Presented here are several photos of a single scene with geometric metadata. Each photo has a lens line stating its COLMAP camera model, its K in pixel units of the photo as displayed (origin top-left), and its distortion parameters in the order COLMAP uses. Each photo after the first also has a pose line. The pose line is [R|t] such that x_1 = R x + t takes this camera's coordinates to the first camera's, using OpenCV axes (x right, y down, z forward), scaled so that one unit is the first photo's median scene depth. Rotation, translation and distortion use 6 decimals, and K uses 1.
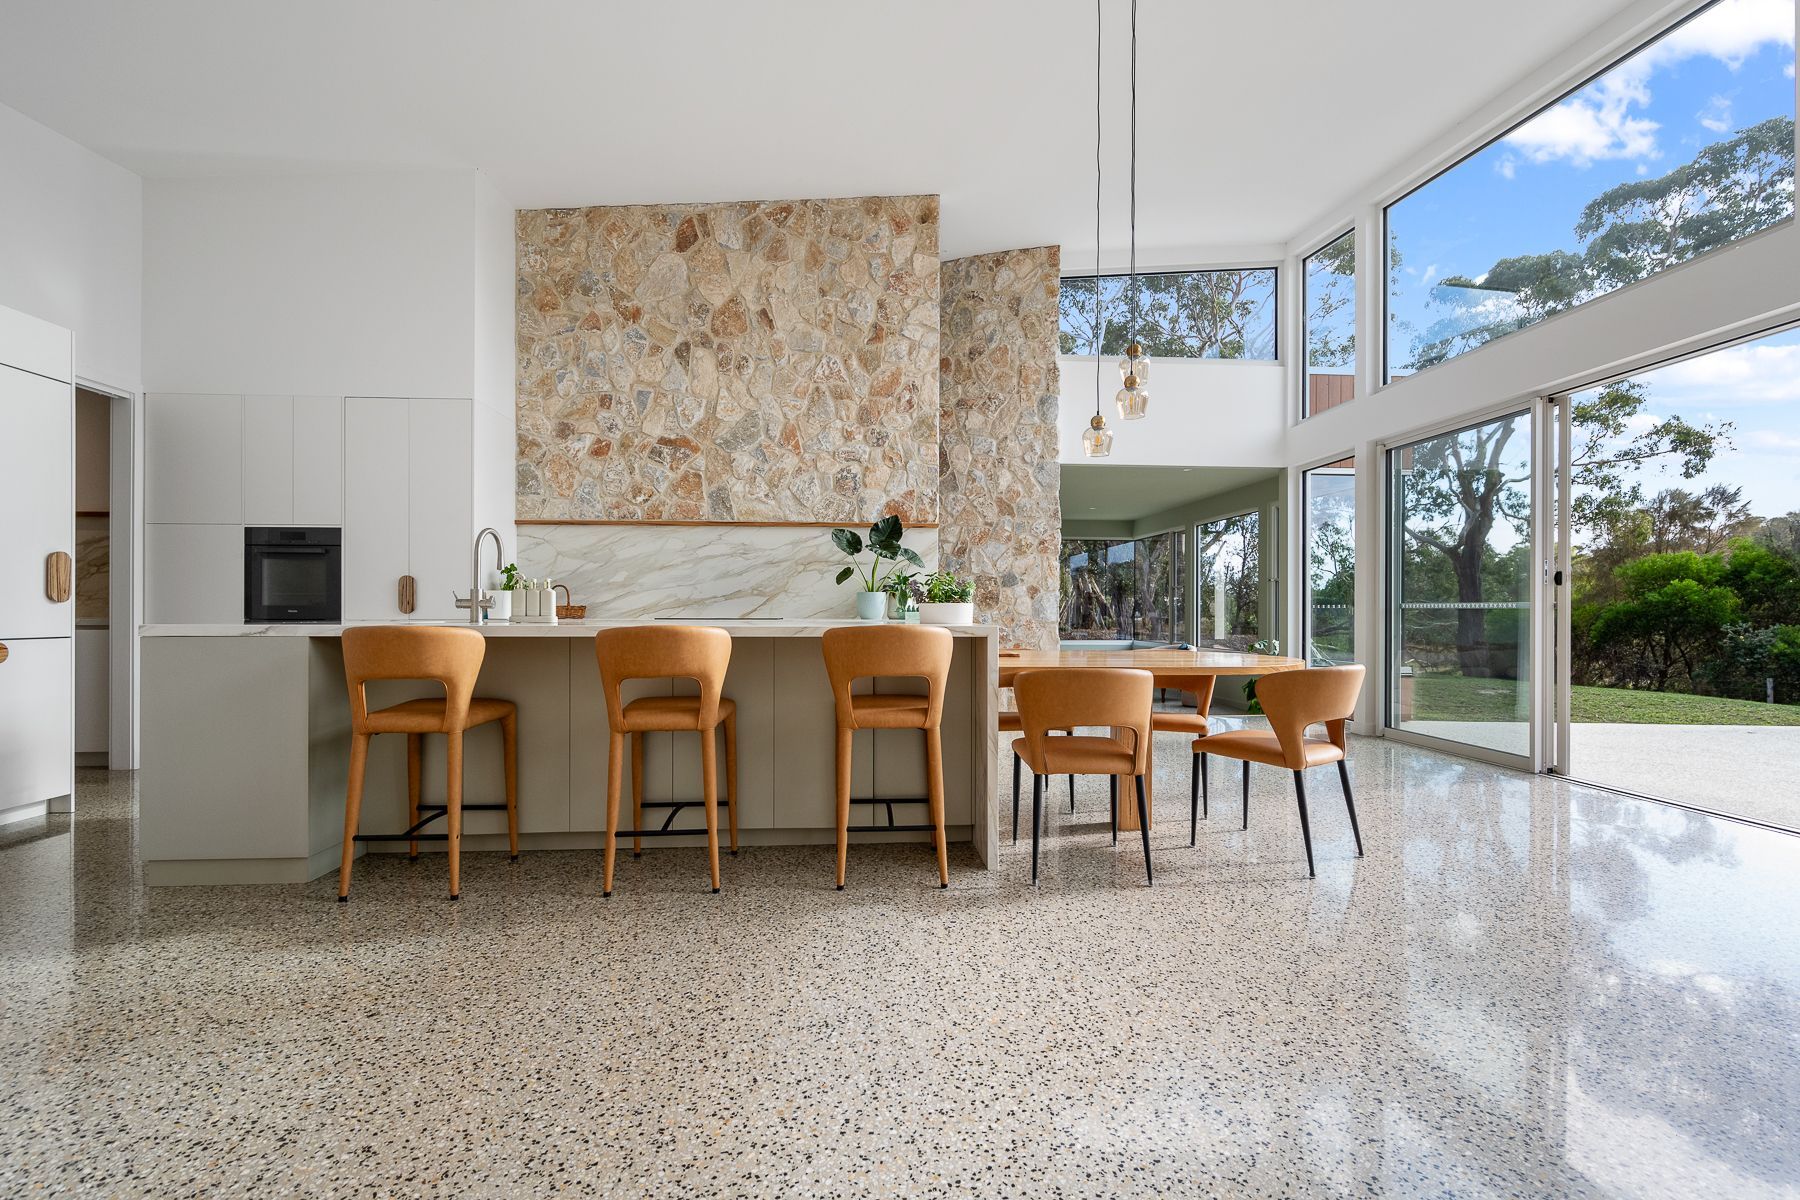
lens RADIAL K [[797.0, 0, 898.1], [0, 797.0, 610.4], [0, 0, 1]] dist [0.000969, -0.000349]
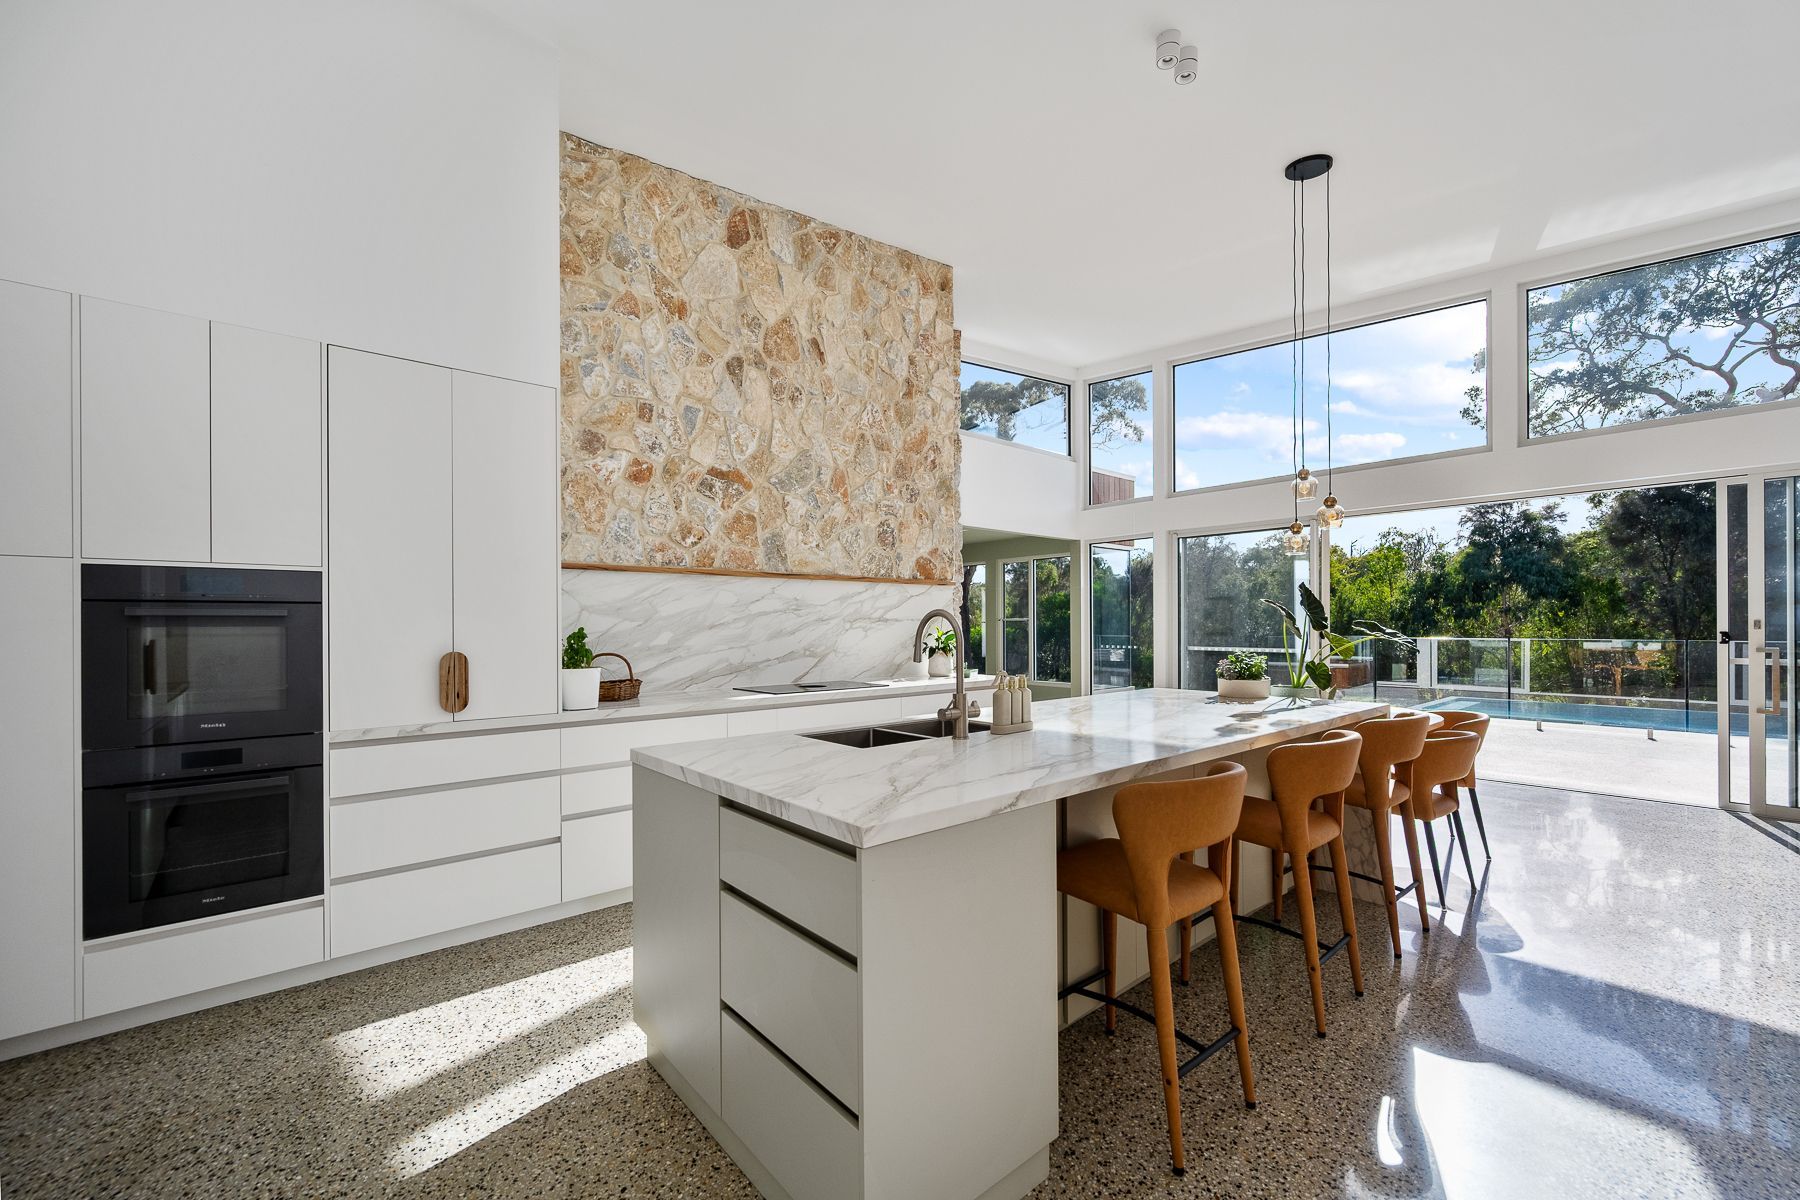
lens RADIAL K [[717.7, 0, 898.9], [0, 717.7, 626.1], [0, 0, 1]] dist [0.000204, 0.000007]
pose [[0.802470, -0.006229, 0.596660, -0.579070], [0.006303, 0.999978, 0.001964, -0.054042], [-0.596659, 0.002185, 0.802492, 0.292730]]
